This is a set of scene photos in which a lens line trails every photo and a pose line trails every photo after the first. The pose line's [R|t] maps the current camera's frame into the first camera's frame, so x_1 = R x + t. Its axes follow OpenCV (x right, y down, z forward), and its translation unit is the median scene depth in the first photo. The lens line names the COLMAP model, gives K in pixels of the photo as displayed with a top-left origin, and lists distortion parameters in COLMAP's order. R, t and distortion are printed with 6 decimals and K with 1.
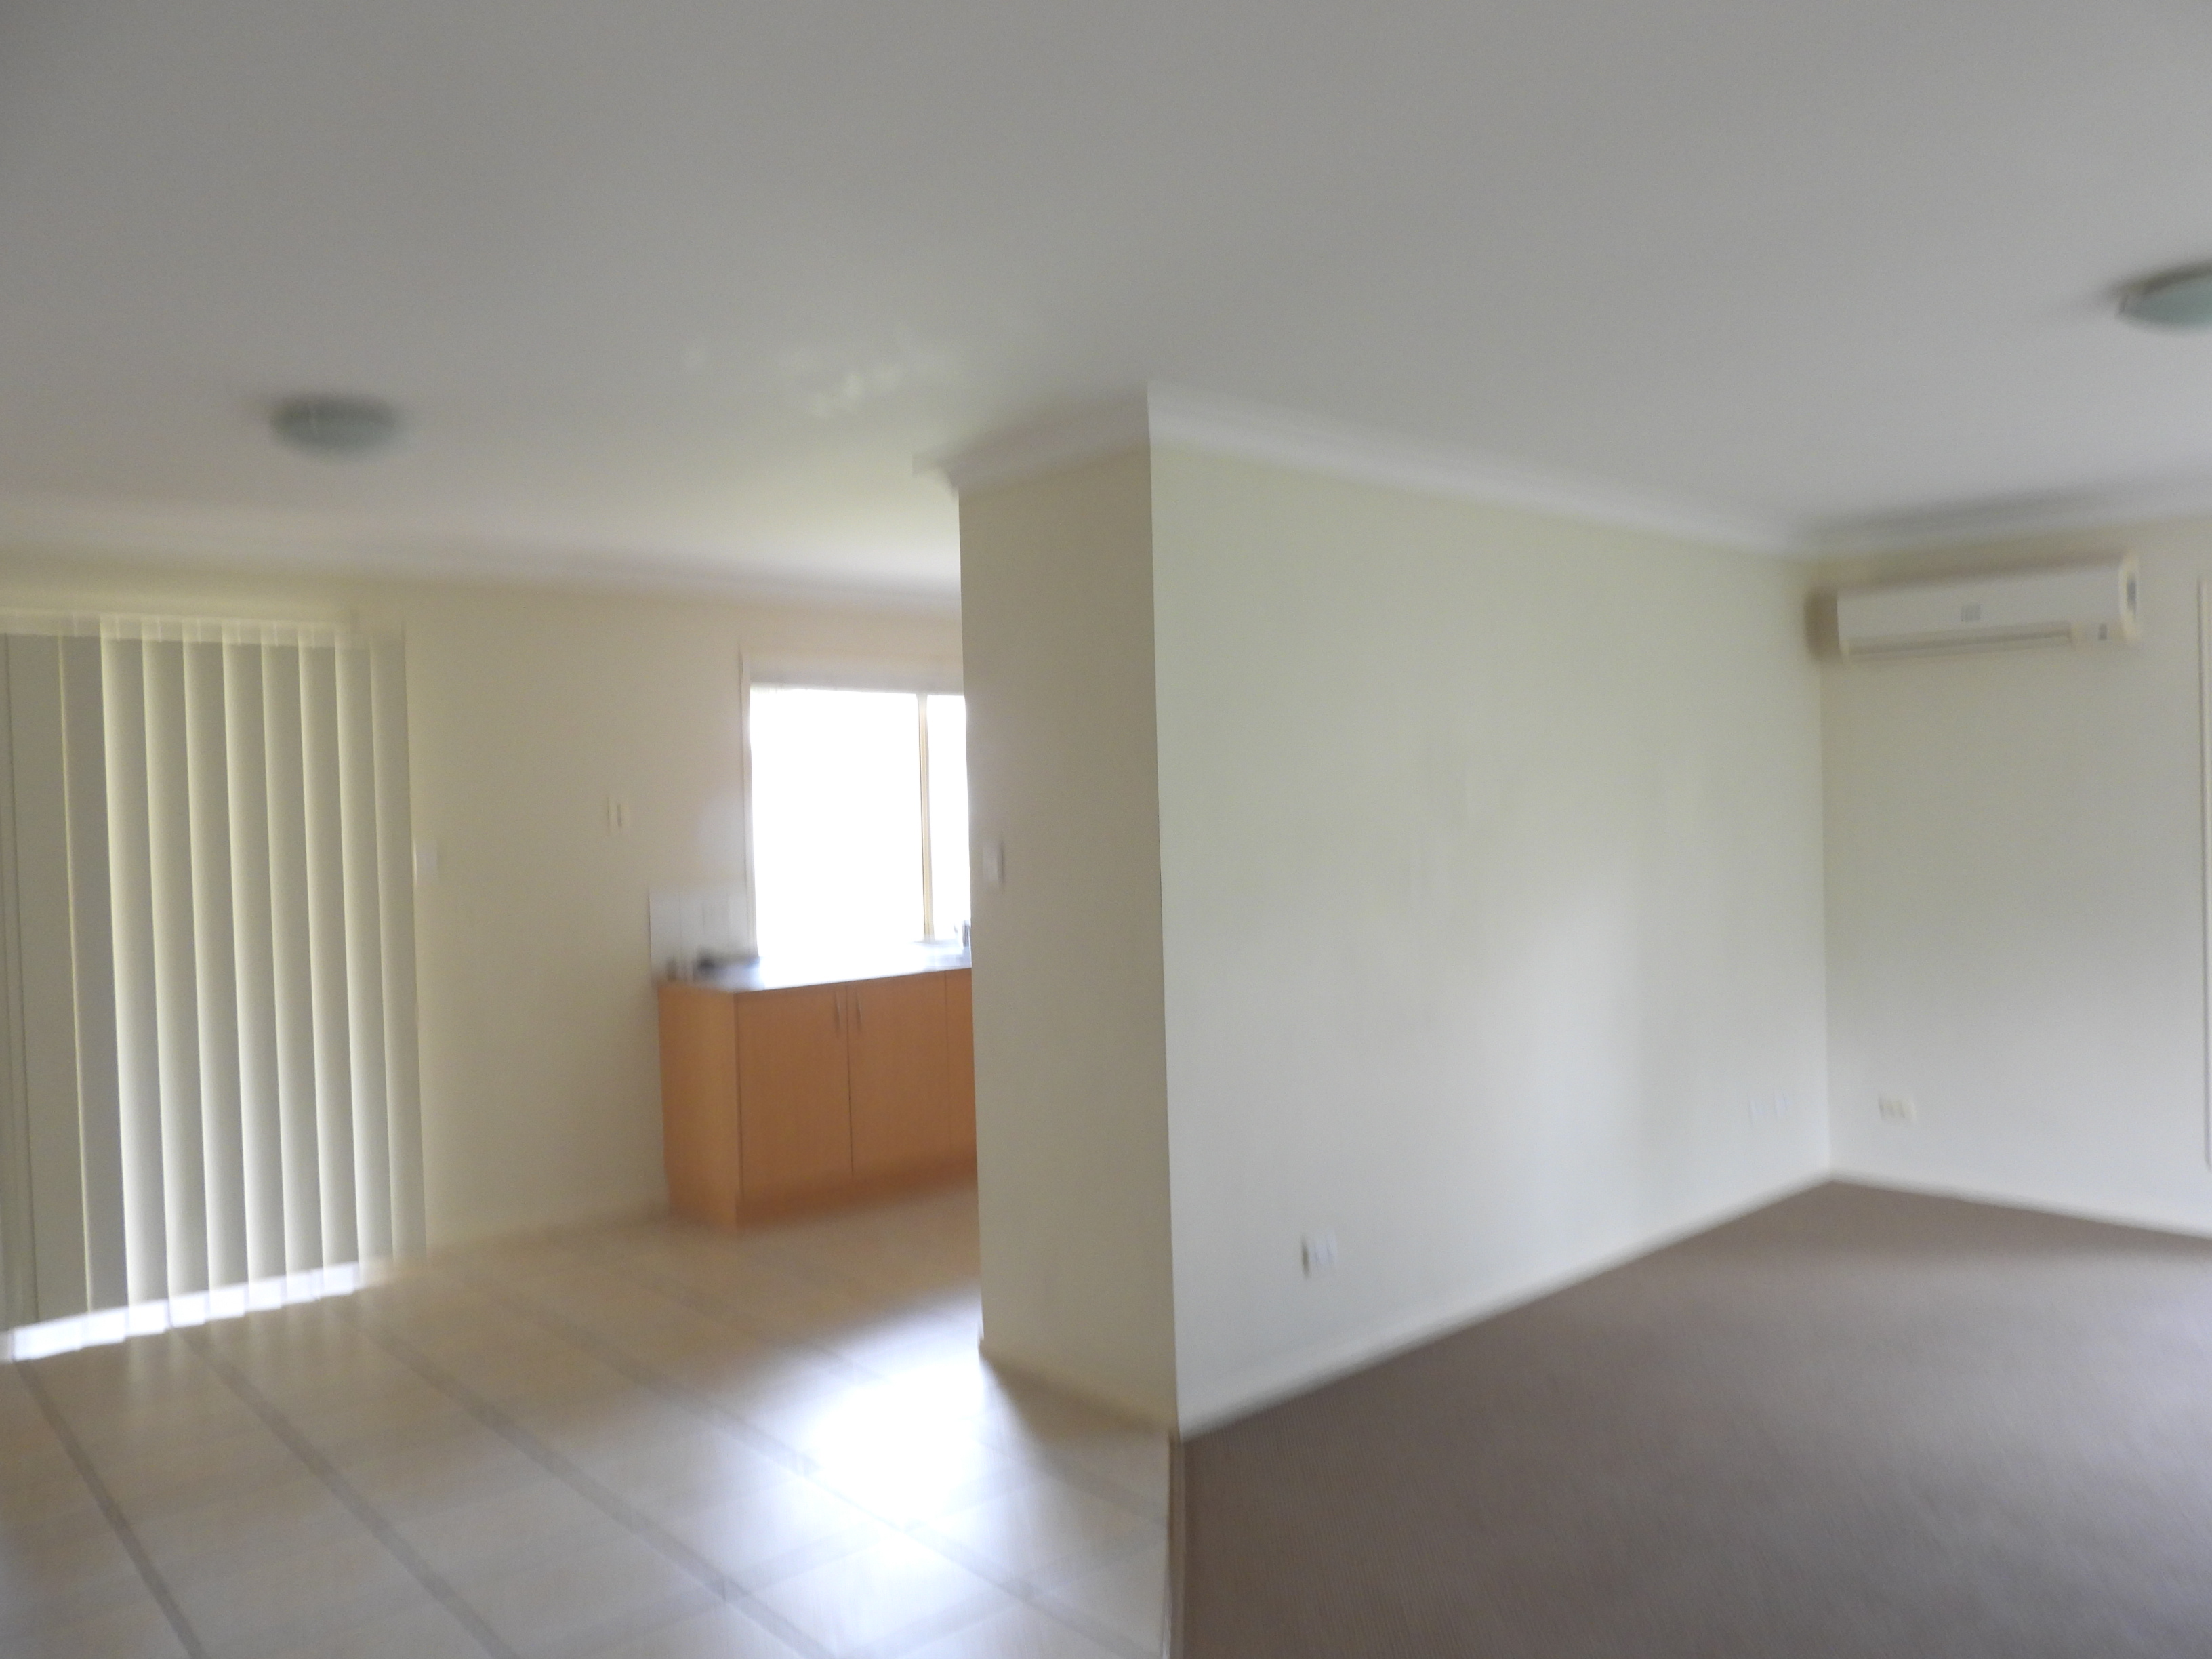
lens RADIAL K [[1583.2, 0, 1106.0], [0, 1583.2, 829.5], [0, 0, 1]] dist [-0.014704, 0.001087]
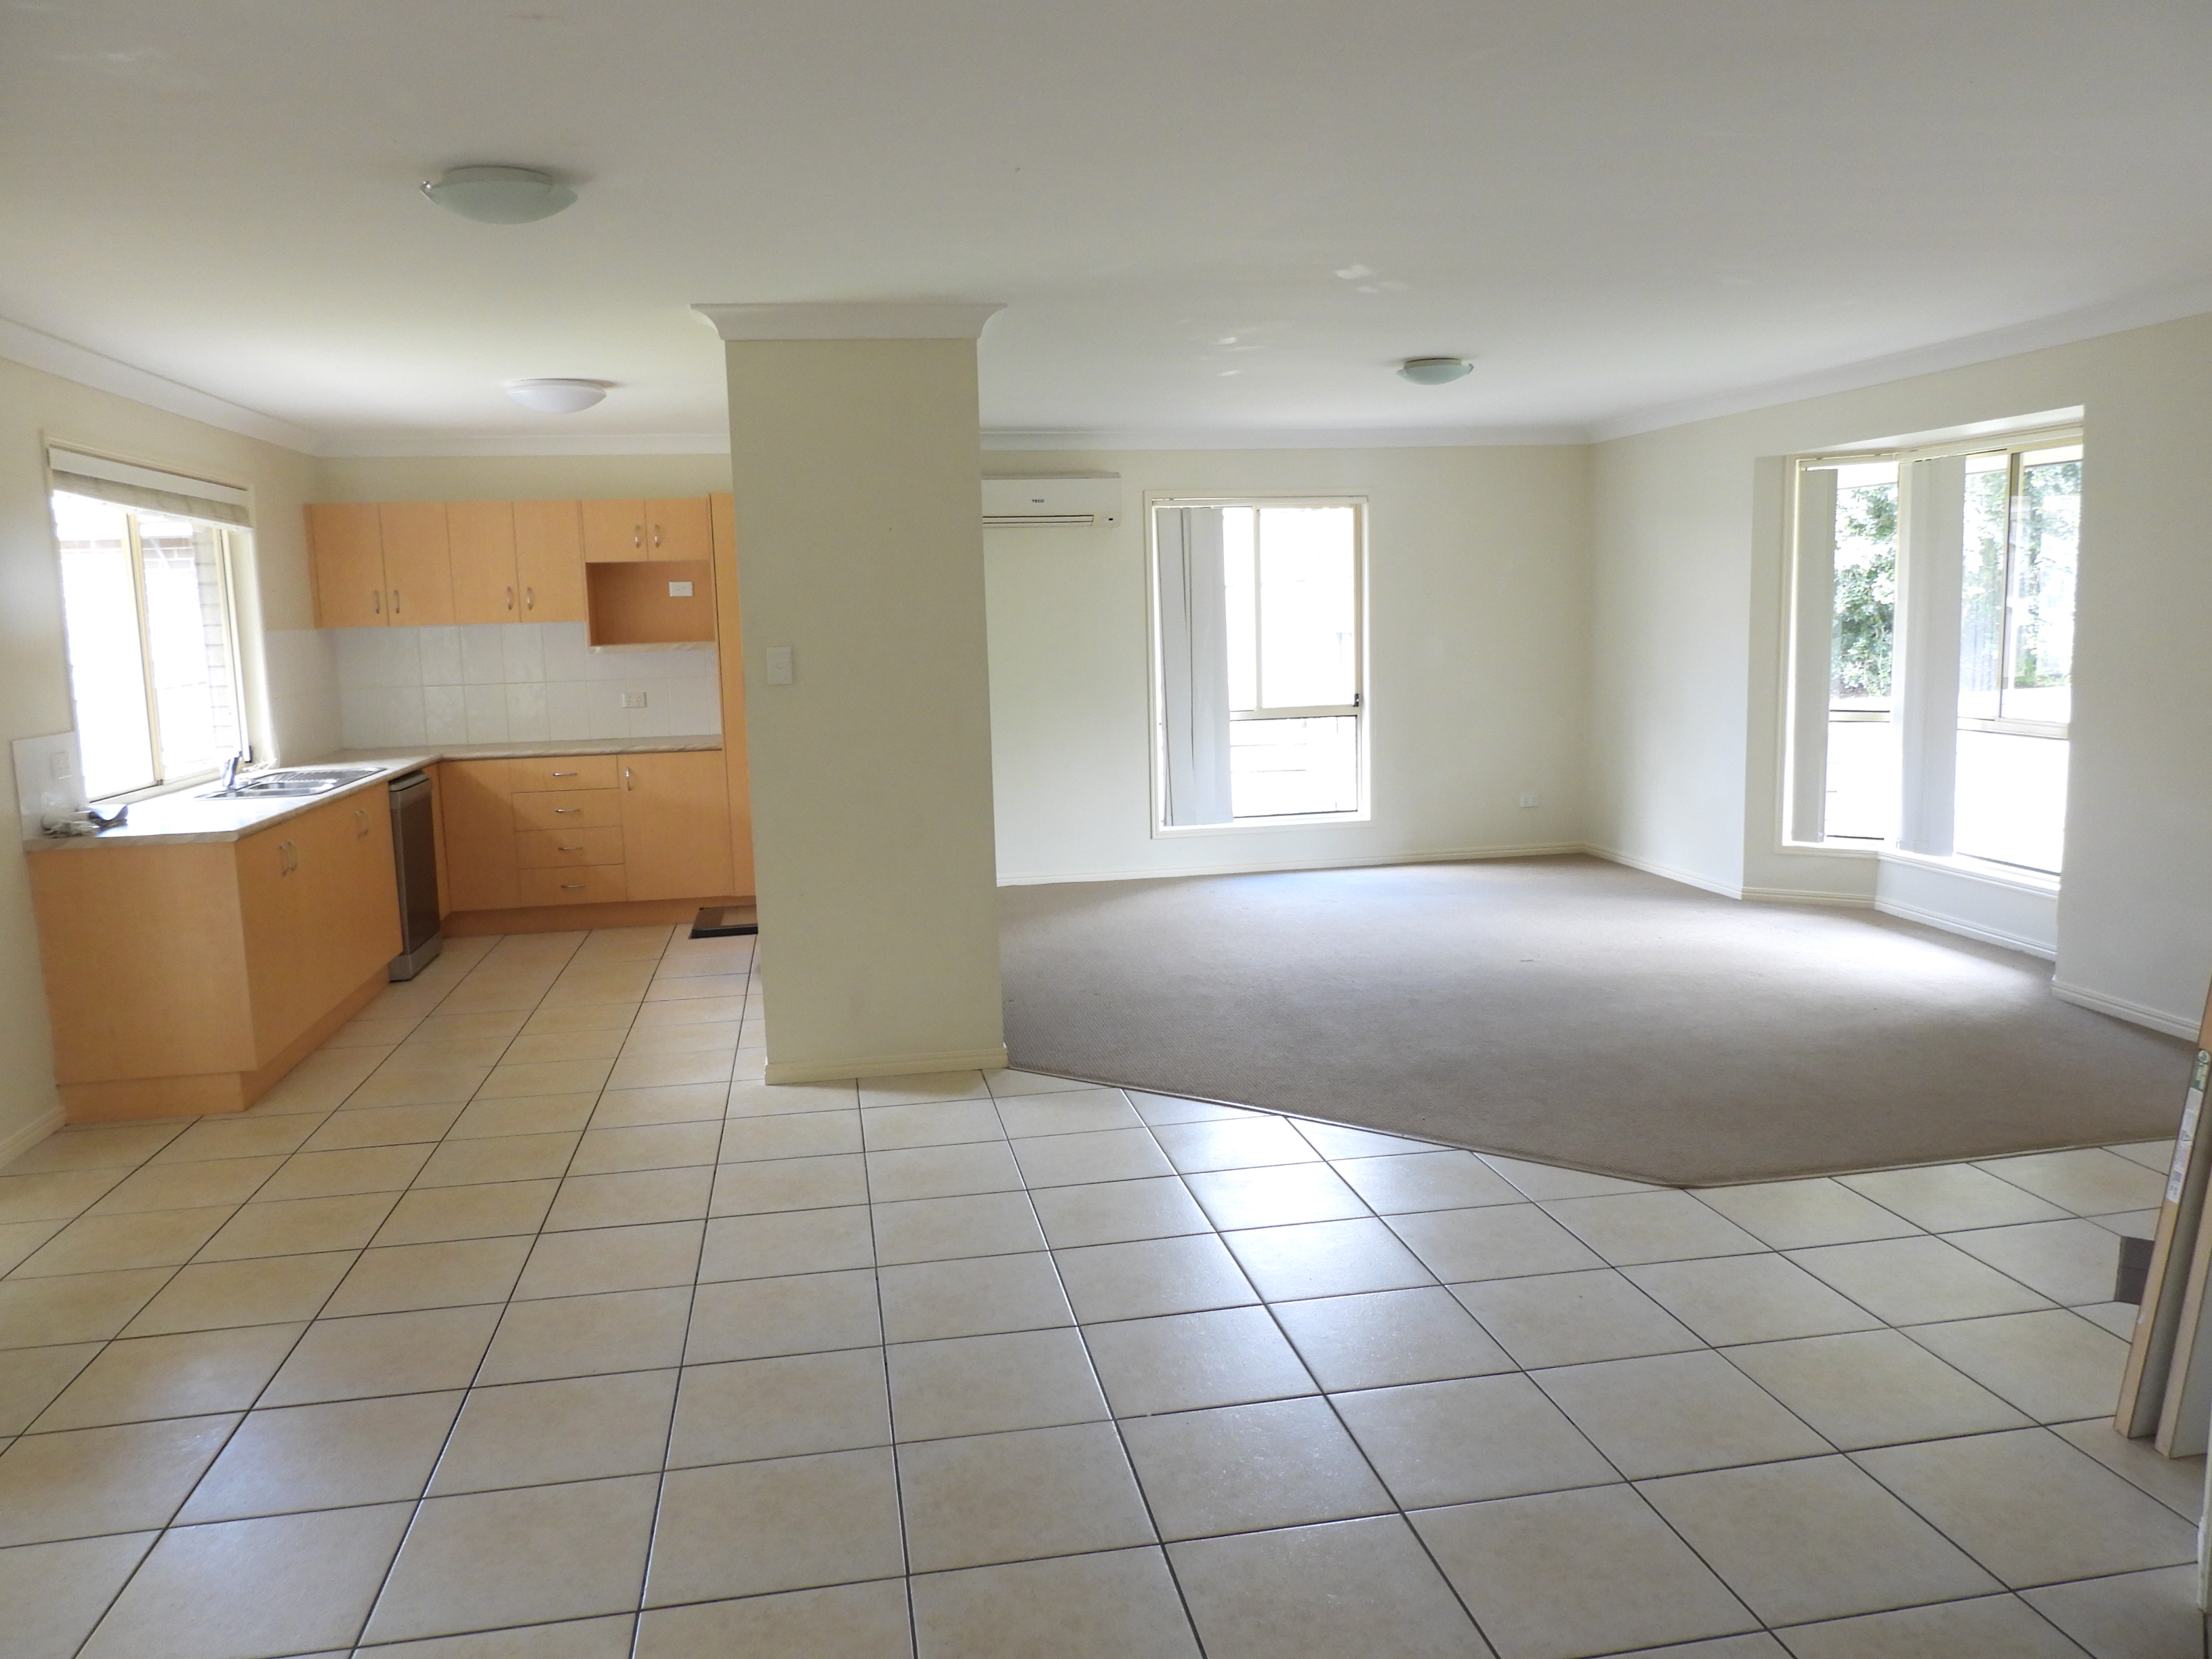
lens RADIAL K [[1577.3, 0, 1106.0], [0, 1577.3, 829.5], [0, 0, 1]] dist [-0.010873, -0.002359]
pose [[0.522581, -0.104163, 0.846203, -0.772044], [0.026023, 0.993995, 0.106284, 0.020276], [-0.852192, -0.033522, 0.522154, 0.138541]]
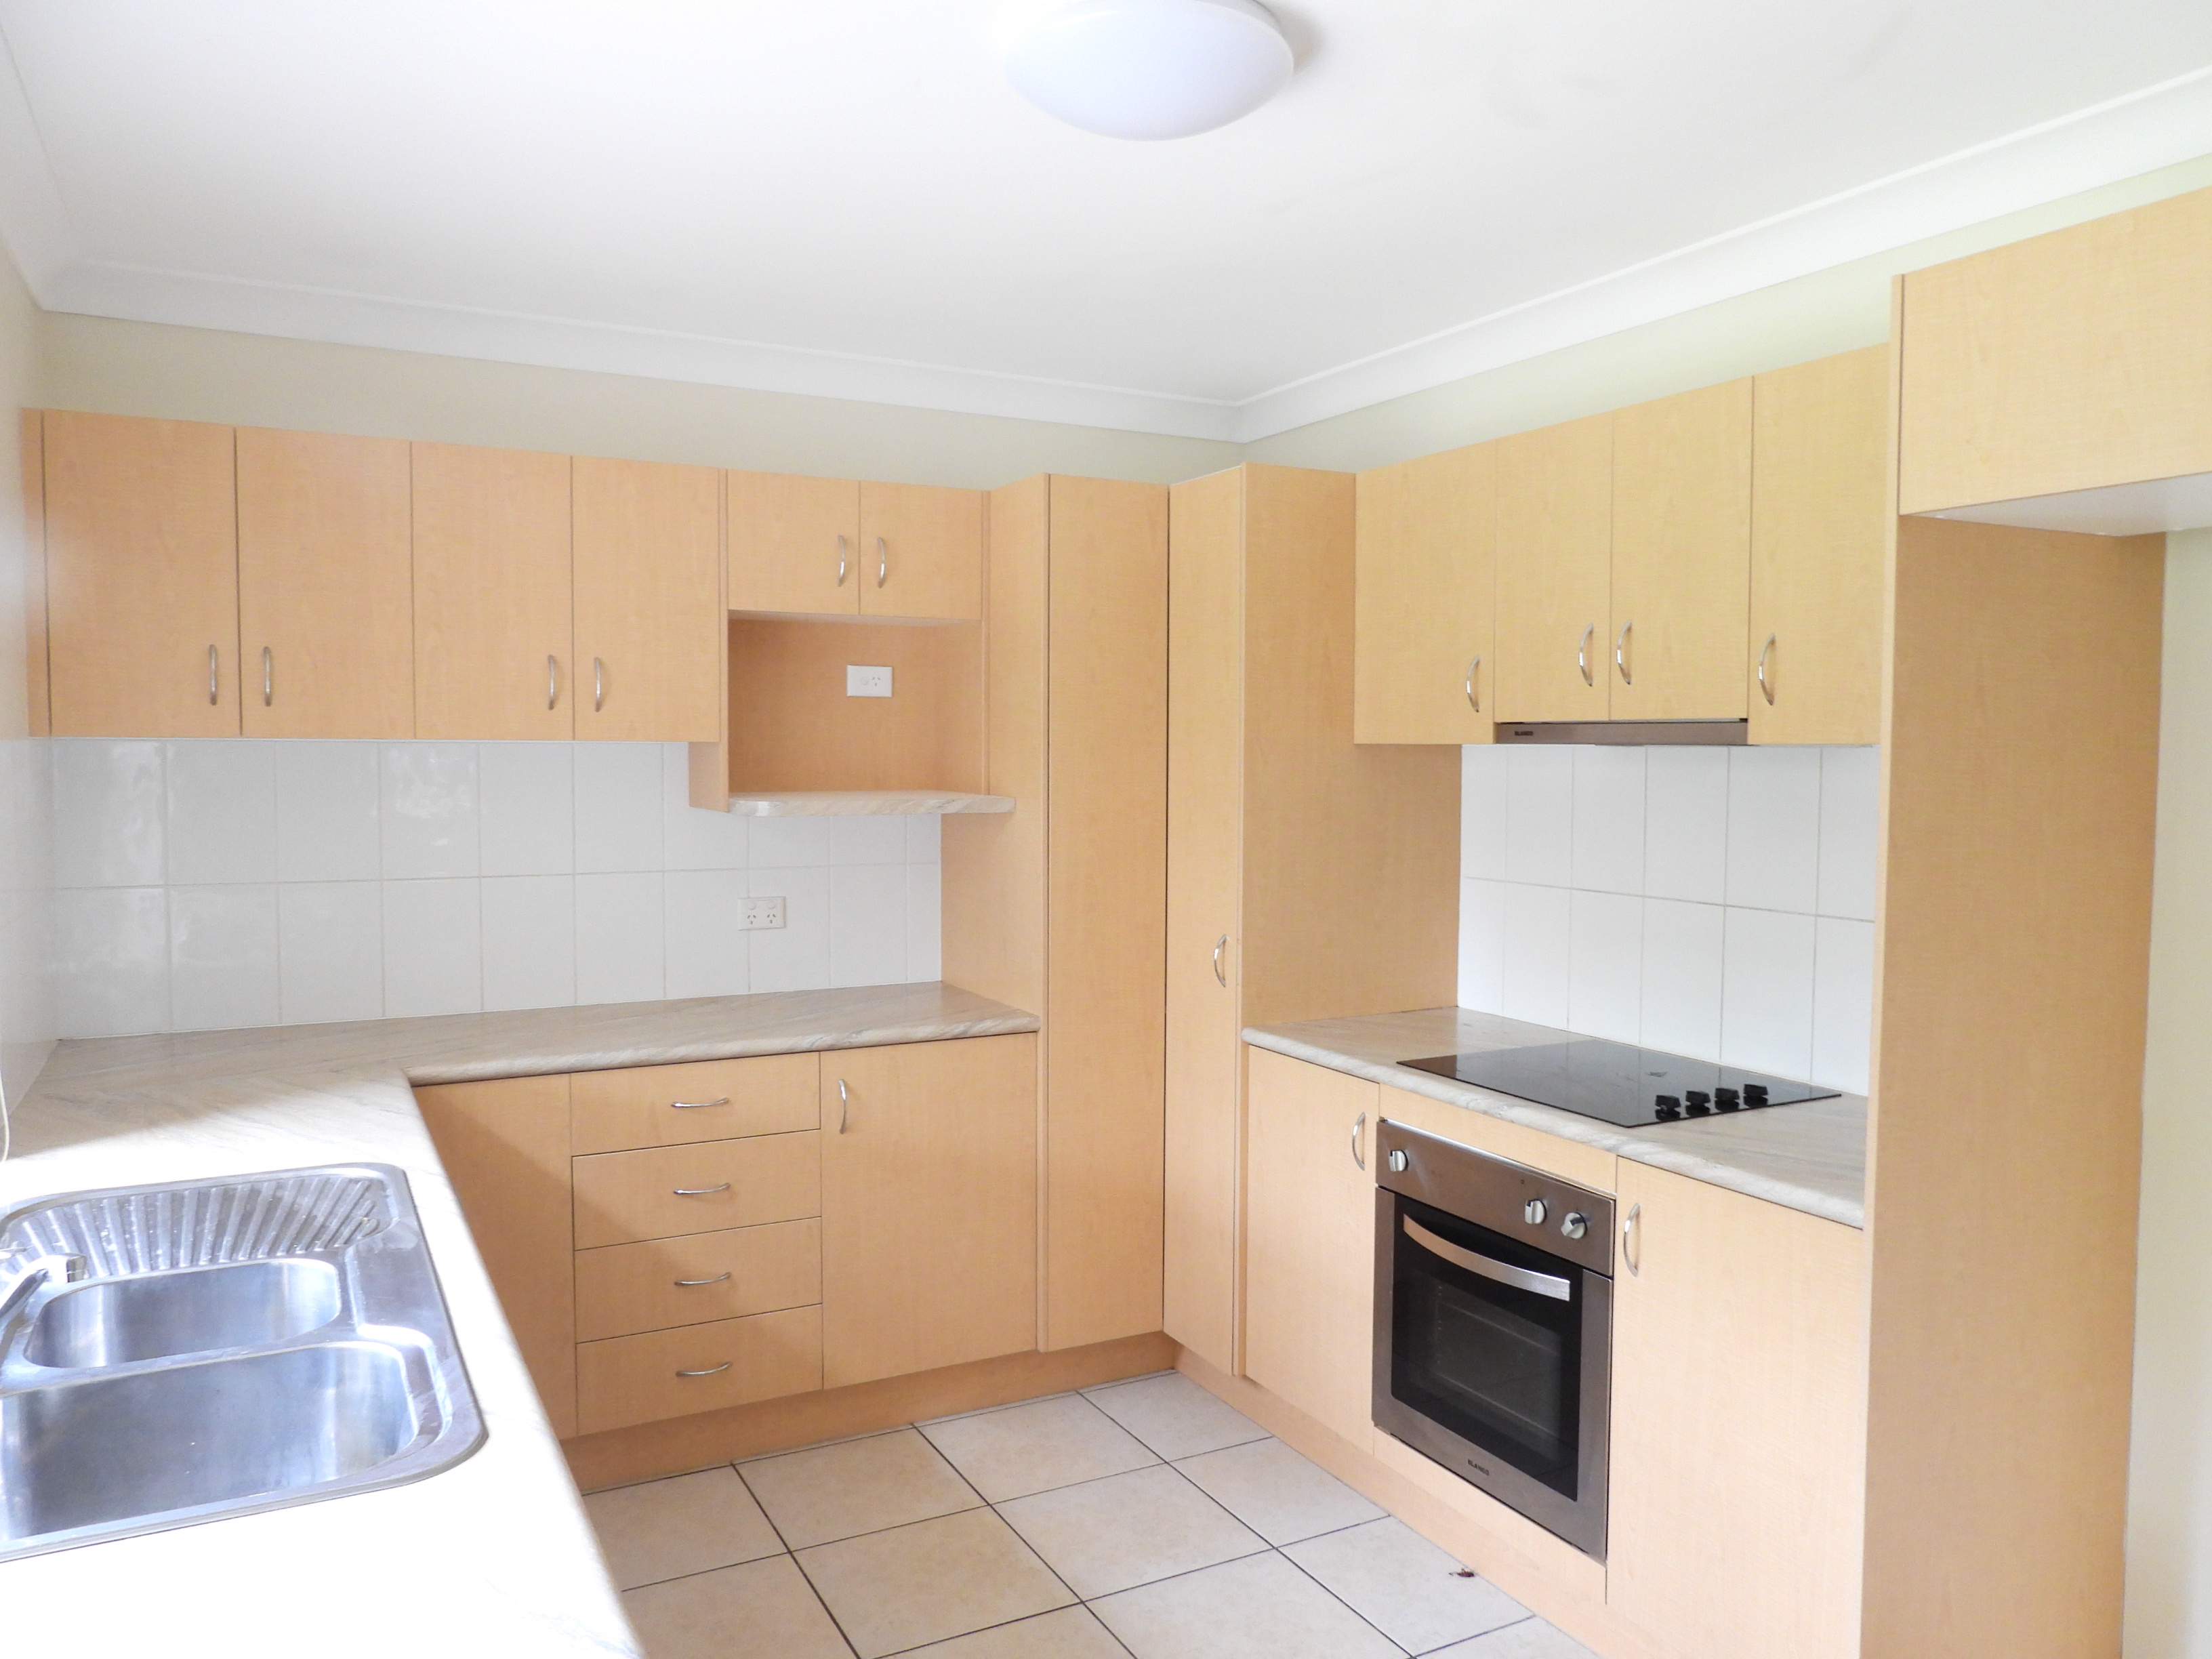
lens RADIAL K [[1583.2, 0, 1106.0], [0, 1583.2, 829.5], [0, 0, 1]] dist [-0.014704, 0.001087]
pose [[0.242230, -0.021122, 0.969989, -0.343796], [0.004399, 0.999777, 0.020672, -0.006729], [-0.970209, -0.000740, 0.242269, 1.036144]]
